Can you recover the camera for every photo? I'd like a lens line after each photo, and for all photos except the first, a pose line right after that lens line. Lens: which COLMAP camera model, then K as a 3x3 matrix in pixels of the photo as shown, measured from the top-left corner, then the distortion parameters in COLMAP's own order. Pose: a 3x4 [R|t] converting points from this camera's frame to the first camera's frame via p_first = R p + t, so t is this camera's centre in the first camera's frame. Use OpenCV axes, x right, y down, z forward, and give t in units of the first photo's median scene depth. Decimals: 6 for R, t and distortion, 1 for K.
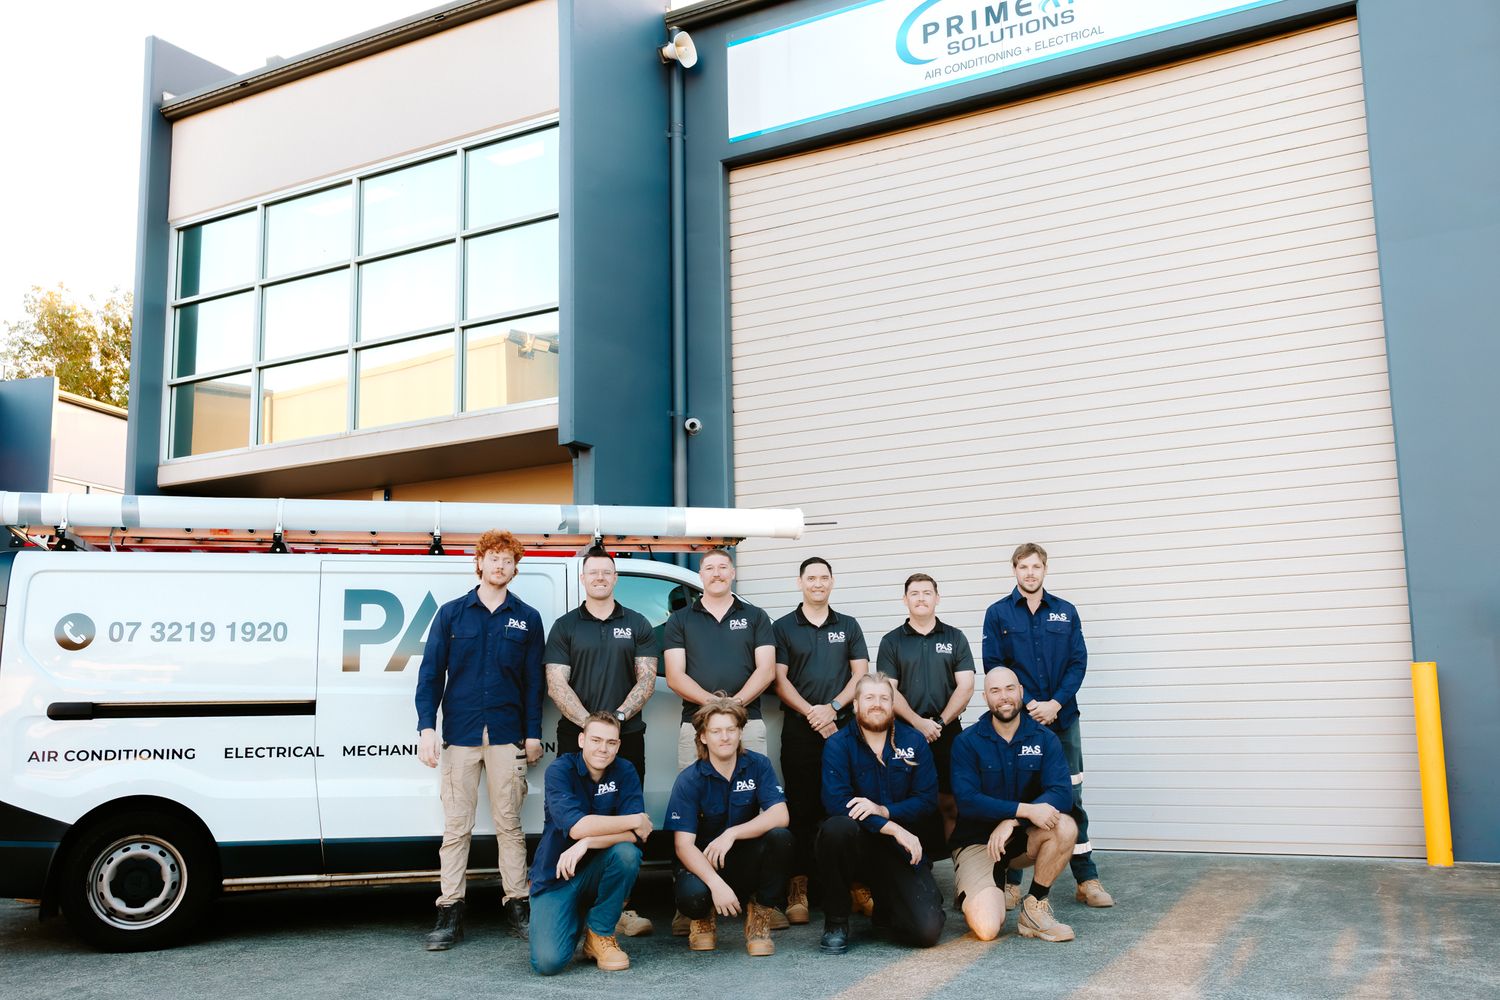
lens RADIAL K [[1384.5, 0, 761.0], [0, 1384.5, 496.7], [0, 0, 1]] dist [-0.000636, 0.000000]
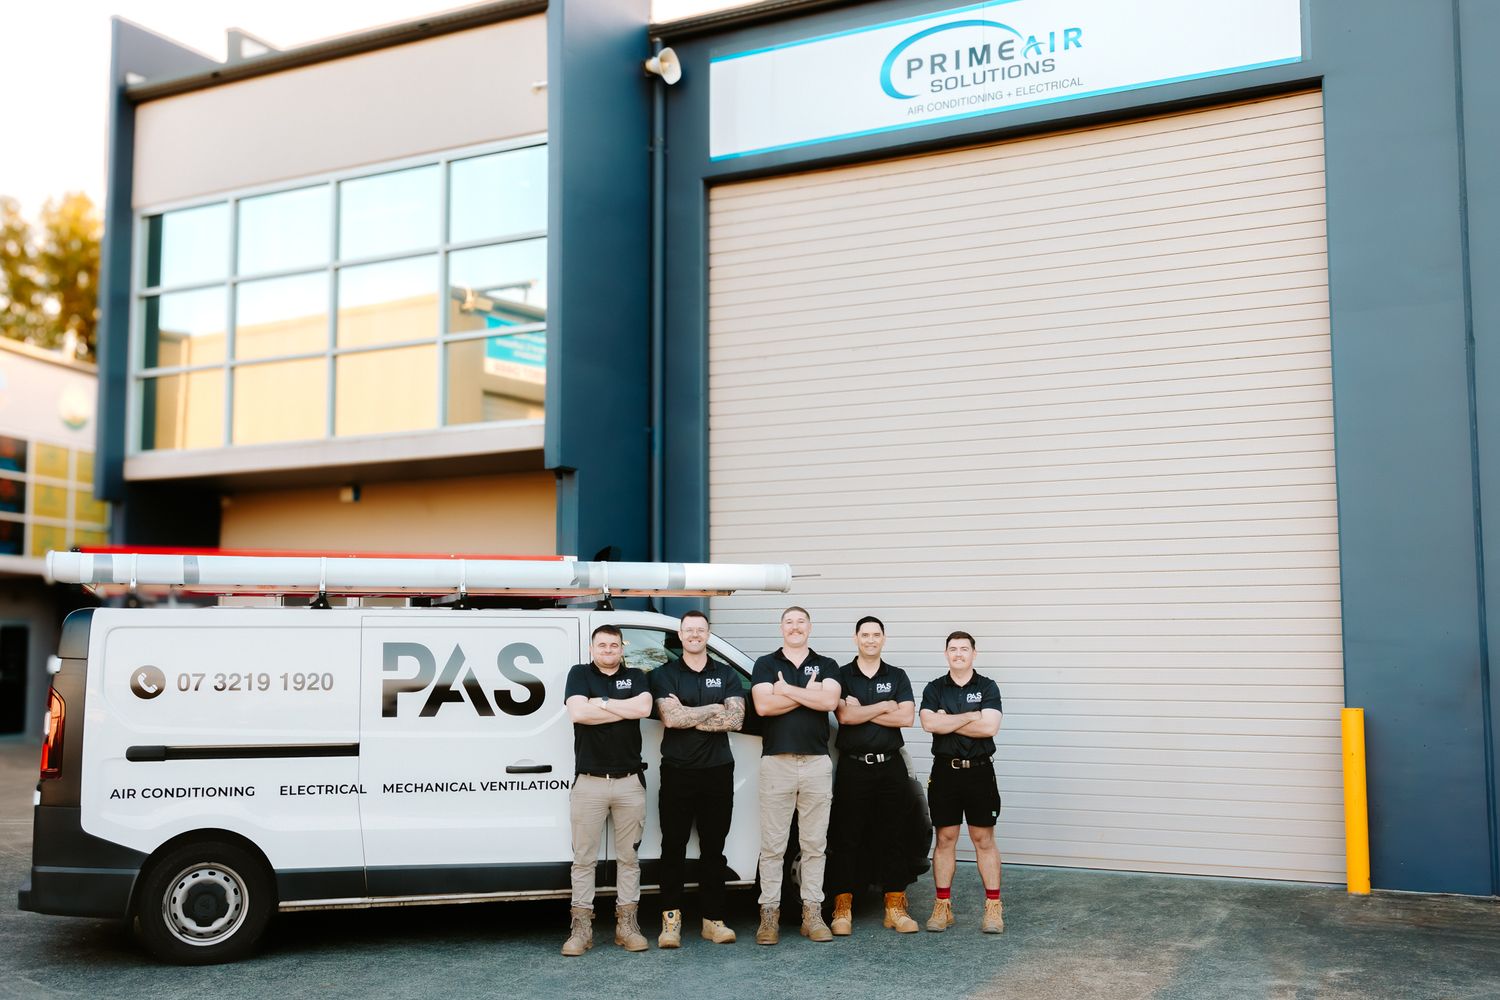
lens RADIAL K [[1535.3, 0, 740.8], [0, 1535.3, 505.2], [0, 0, 1]] dist [0.003872, 0.000000]
pose [[0.999235, 0.022135, 0.032233, -0.043399], [-0.023750, 0.998435, 0.050623, -0.085935], [-0.031062, -0.051350, 0.998198, -0.177528]]
